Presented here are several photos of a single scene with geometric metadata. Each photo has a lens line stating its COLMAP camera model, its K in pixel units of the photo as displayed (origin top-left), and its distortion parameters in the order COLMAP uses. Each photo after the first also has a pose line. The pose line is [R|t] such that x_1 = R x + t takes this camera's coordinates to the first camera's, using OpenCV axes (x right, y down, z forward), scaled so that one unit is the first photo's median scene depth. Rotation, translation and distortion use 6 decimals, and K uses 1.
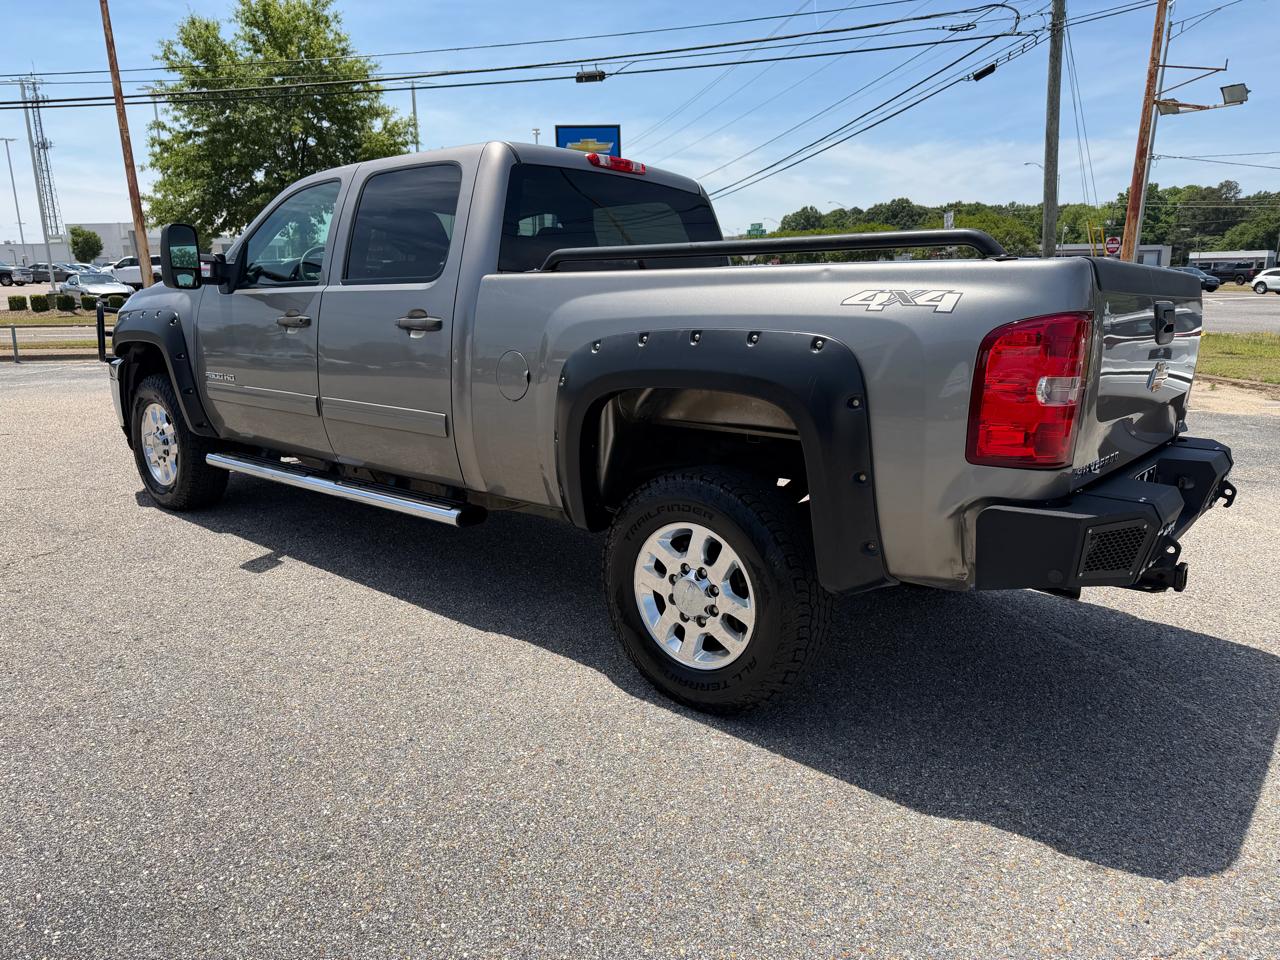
lens RADIAL K [[903.4, 0, 637.2], [0, 903.4, 473.7], [0, 0, 1]] dist [0.022135, -0.028179]
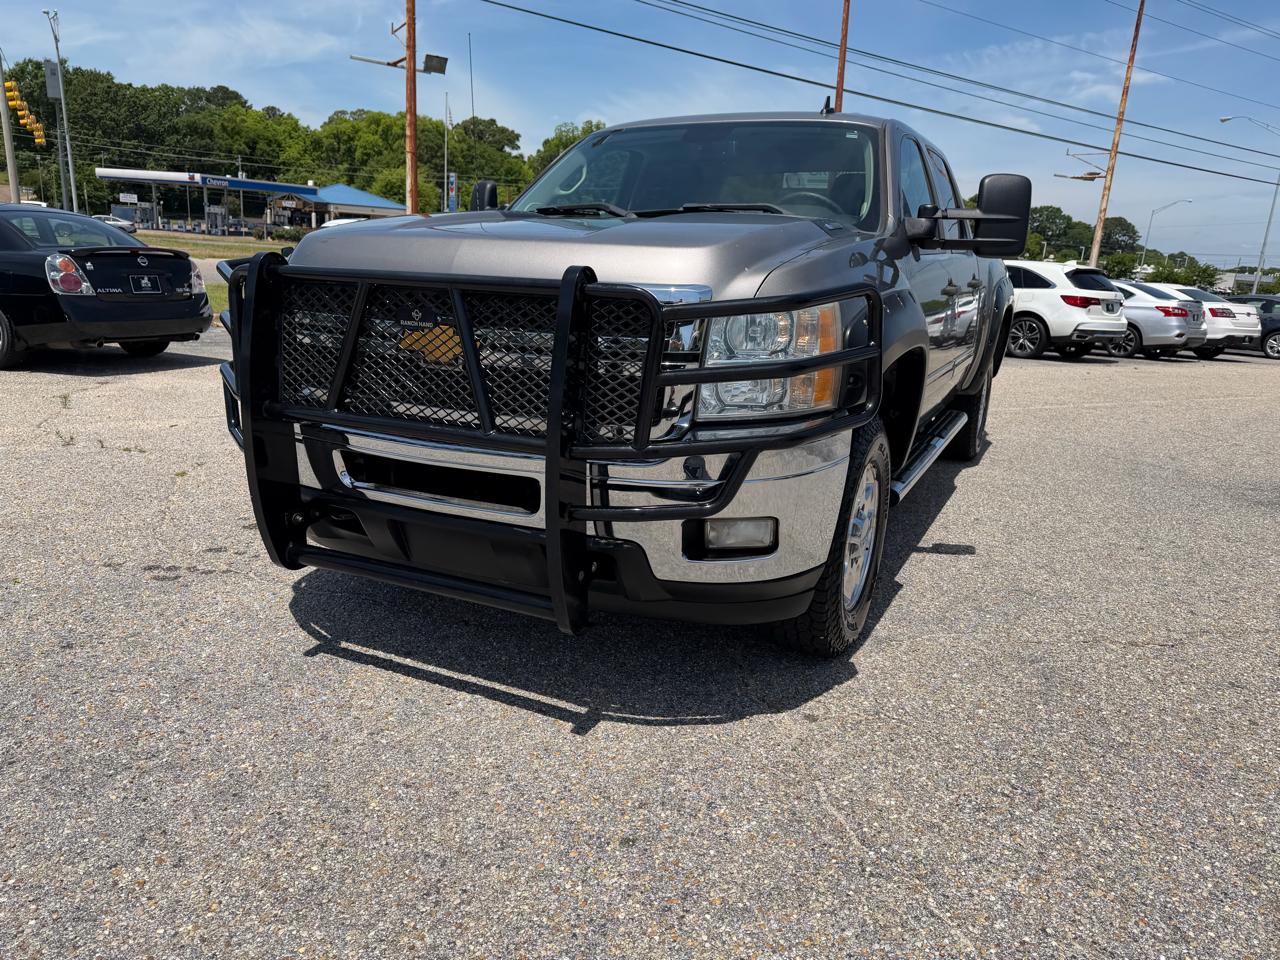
lens RADIAL K [[903.4, 0, 635.3], [0, 903.4, 481.1], [0, 0, 1]] dist [0.022135, -0.028179]
pose [[-0.234475, -0.252980, 0.938628, -0.992922], [0.147359, 0.945138, 0.291546, -0.241863], [-0.960888, 0.206676, -0.184333, 1.213415]]
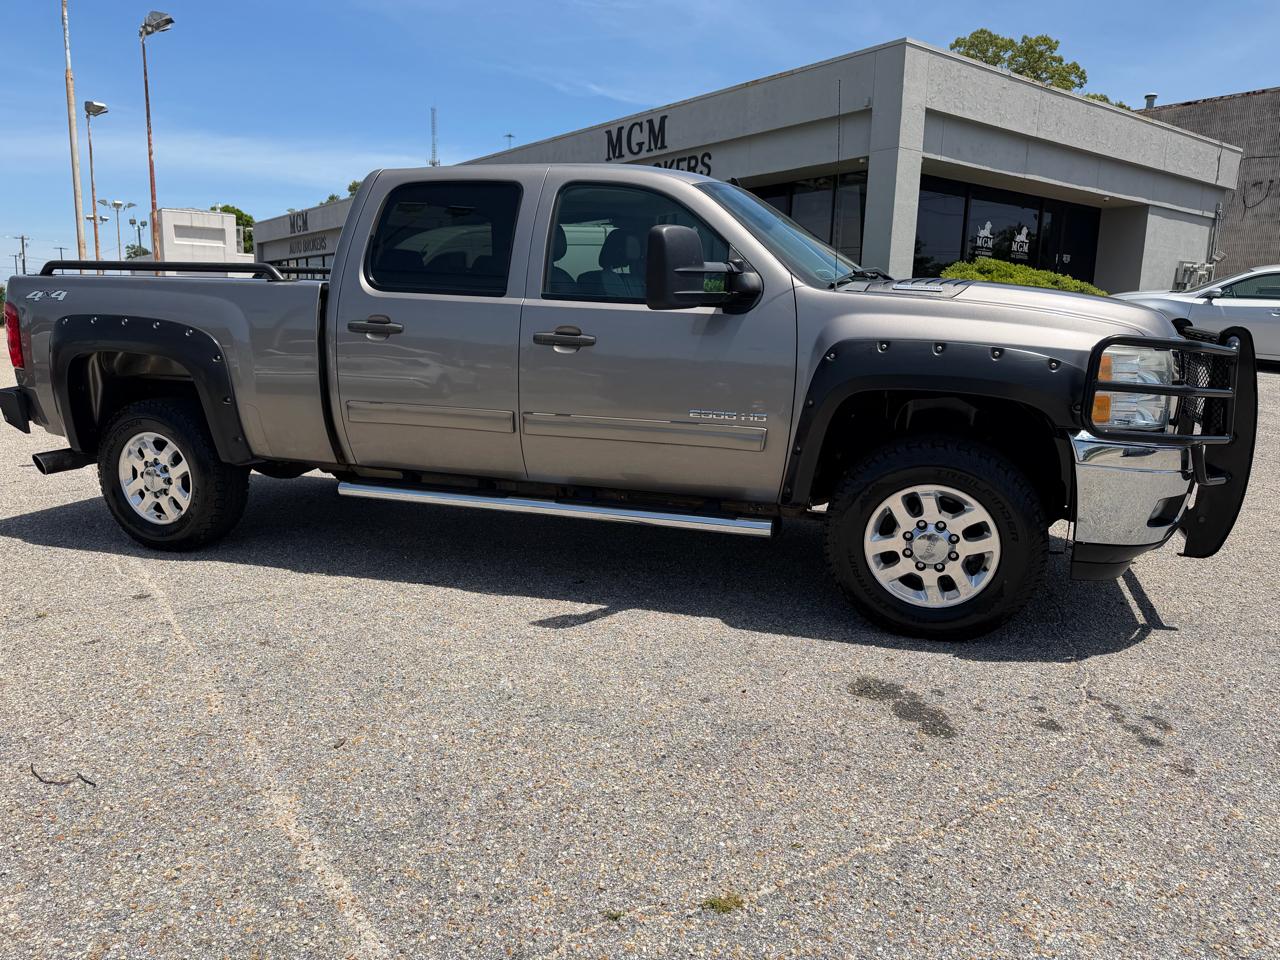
lens RADIAL K [[903.4, 0, 646.3], [0, 903.4, 470.6], [0, 0, 1]] dist [0.022135, -0.028179]
pose [[-0.935750, 0.050821, -0.348982, 0.123134], [-0.086065, 0.926734, 0.365729, -0.348552], [0.342000, 0.372266, -0.862817, 1.728454]]
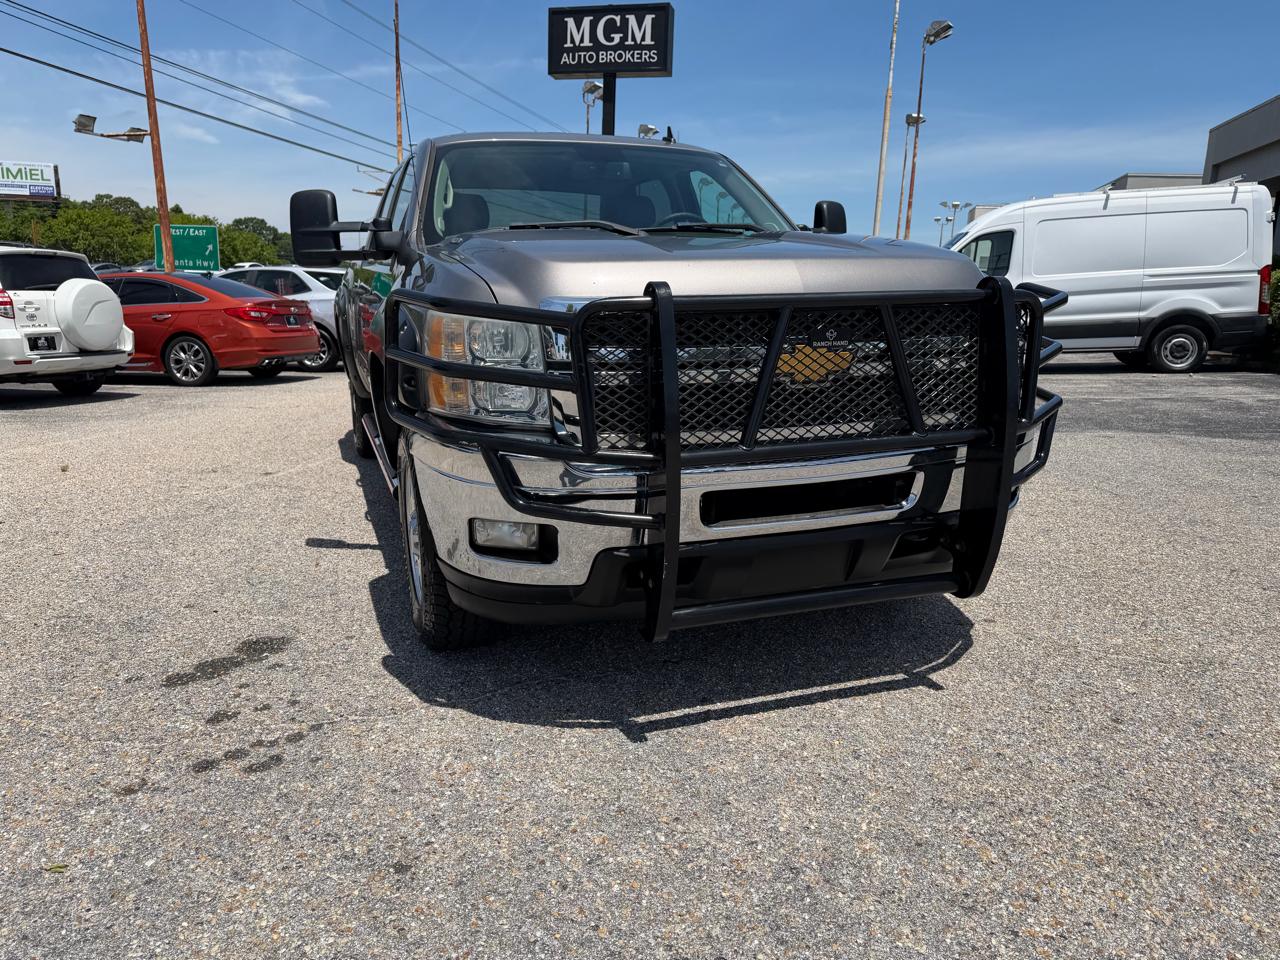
lens RADIAL K [[903.4, 0, 632.9], [0, 903.4, 475.3], [0, 0, 1]] dist [0.022135, -0.028179]
pose [[-0.861314, -0.114564, 0.494989, -0.687400], [0.091392, 0.923420, 0.372751, -0.313659], [-0.499787, 0.366293, -0.784884, 1.626733]]
